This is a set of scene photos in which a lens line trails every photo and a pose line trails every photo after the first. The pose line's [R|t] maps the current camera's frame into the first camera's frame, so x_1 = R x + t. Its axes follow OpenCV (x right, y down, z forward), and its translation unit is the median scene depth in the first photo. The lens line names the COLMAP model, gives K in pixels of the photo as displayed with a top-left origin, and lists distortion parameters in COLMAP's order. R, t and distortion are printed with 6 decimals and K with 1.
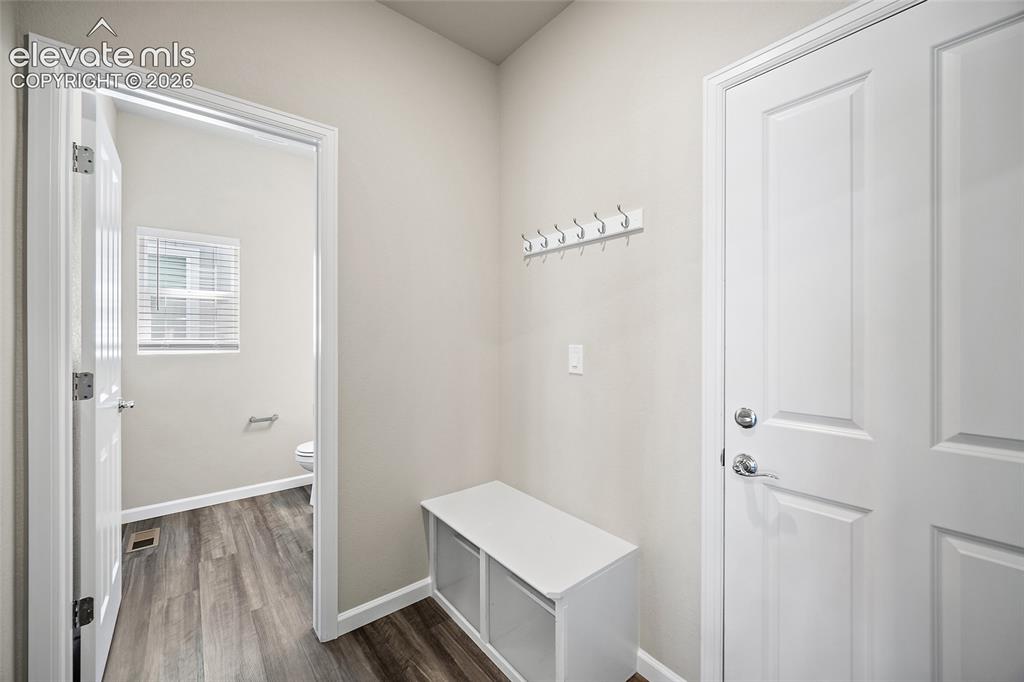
lens RADIAL K [[392.4, 0, 512.0], [0, 392.4, 341.0], [0, 0, 1]] dist [-0.001787, -0.000138]
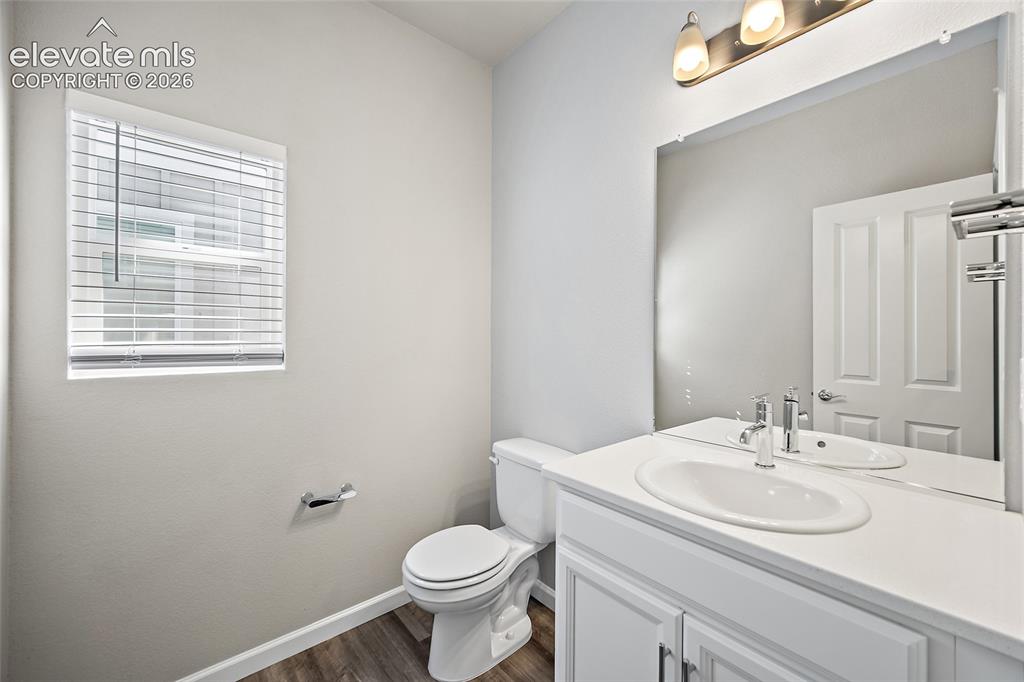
lens RADIAL K [[408.3, 0, 514.3], [0, 408.3, 338.4], [0, 0, 1]] dist [-0.002086, -0.000139]
pose [[0.998513, 0.002206, 0.054465, -0.429892], [-0.001992, 0.999990, -0.003979, -0.009773], [-0.054474, 0.003864, 0.998508, 0.459441]]
